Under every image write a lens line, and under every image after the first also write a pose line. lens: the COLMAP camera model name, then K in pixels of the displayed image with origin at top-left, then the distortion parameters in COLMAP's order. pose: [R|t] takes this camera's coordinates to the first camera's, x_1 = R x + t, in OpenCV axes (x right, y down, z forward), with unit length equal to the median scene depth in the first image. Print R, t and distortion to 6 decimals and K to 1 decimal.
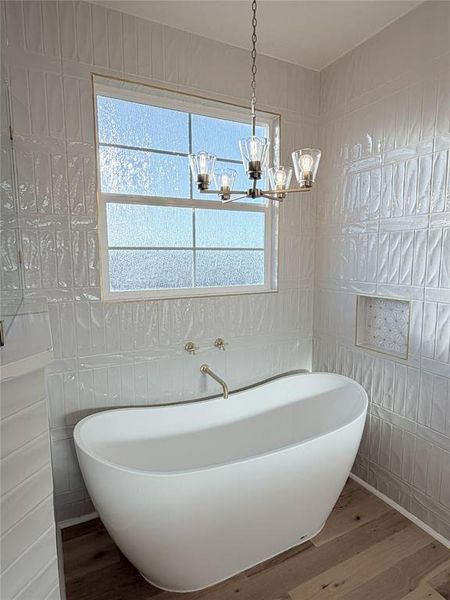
lens RADIAL K [[352.4, 0, 226.0], [0, 352.4, 298.5], [0, 0, 1]] dist [0.002691, 0.002916]
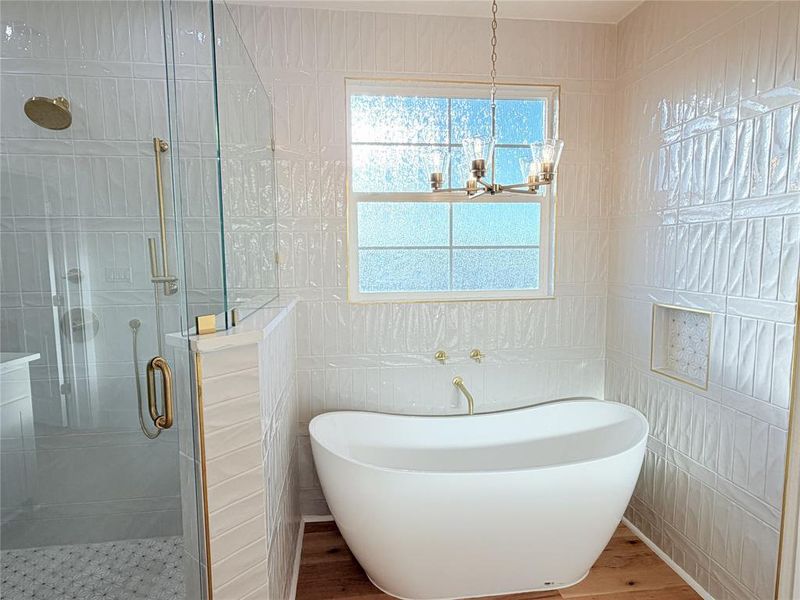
lens RADIAL K [[469.8, 0, 398.0], [0, 469.8, 302.7], [0, 0, 1]] dist [0.002691, 0.002916]
pose [[0.940237, 0.031103, -0.339097, 0.220880], [-0.035368, 0.999354, -0.006402, 0.013455], [0.338678, 0.018013, 0.940730, -0.193143]]
